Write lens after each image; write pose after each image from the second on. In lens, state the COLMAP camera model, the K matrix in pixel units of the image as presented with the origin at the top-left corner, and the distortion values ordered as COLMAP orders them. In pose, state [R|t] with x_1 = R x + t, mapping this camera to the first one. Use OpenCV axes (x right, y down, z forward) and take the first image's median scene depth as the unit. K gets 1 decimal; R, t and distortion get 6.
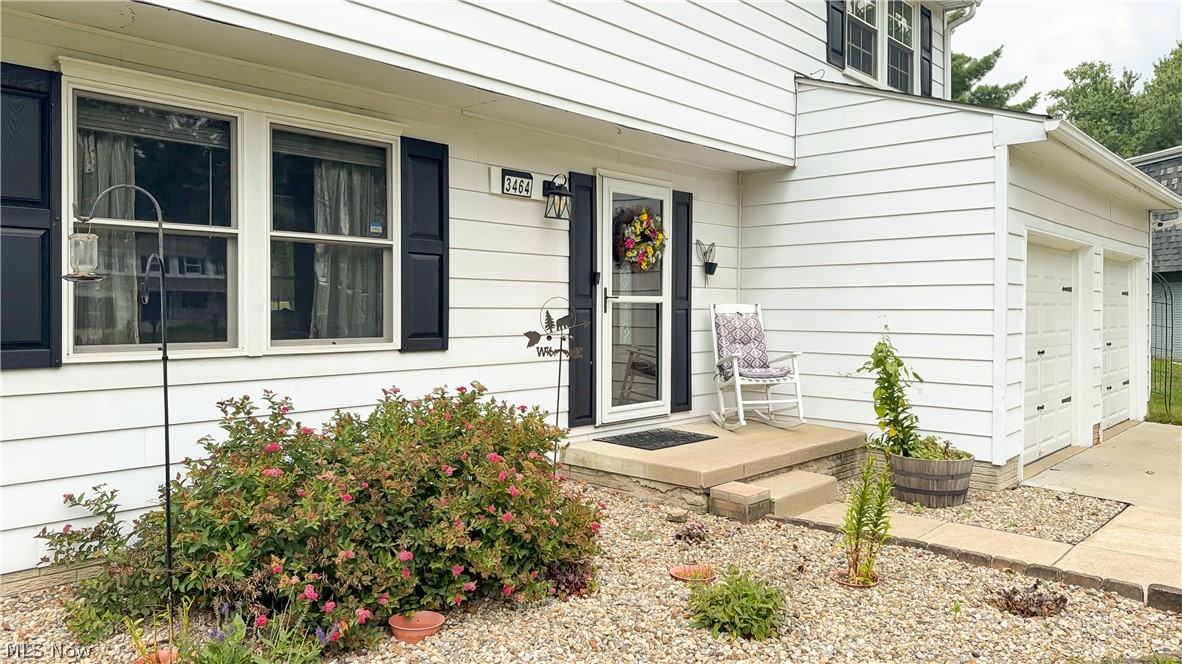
lens RADIAL K [[839.4, 0, 591.0], [0, 839.4, 332.0], [0, 0, 1]] dist [0.154026, -0.251255]
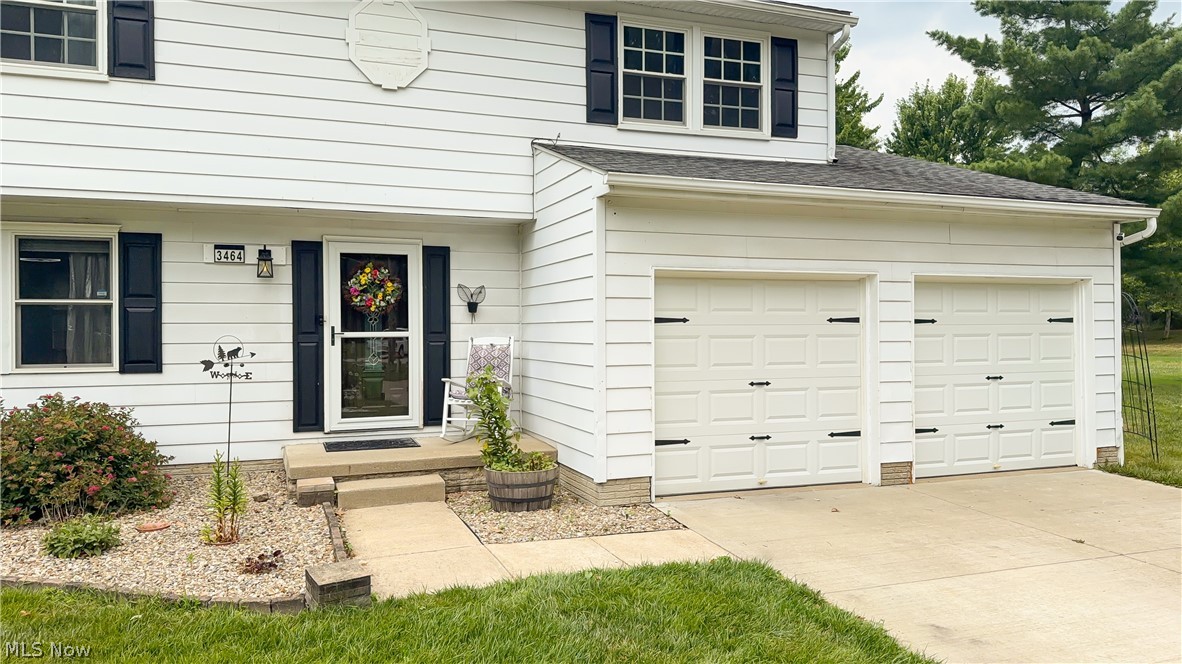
lens RADIAL K [[839.4, 0, 591.0], [0, 839.4, 332.0], [0, 0, 1]] dist [0.154026, -0.251255]
pose [[0.888832, -0.004620, -0.458210, 1.083288], [-0.006291, 0.999732, -0.022284, -0.018702], [0.458190, 0.022690, 0.888565, 0.016763]]
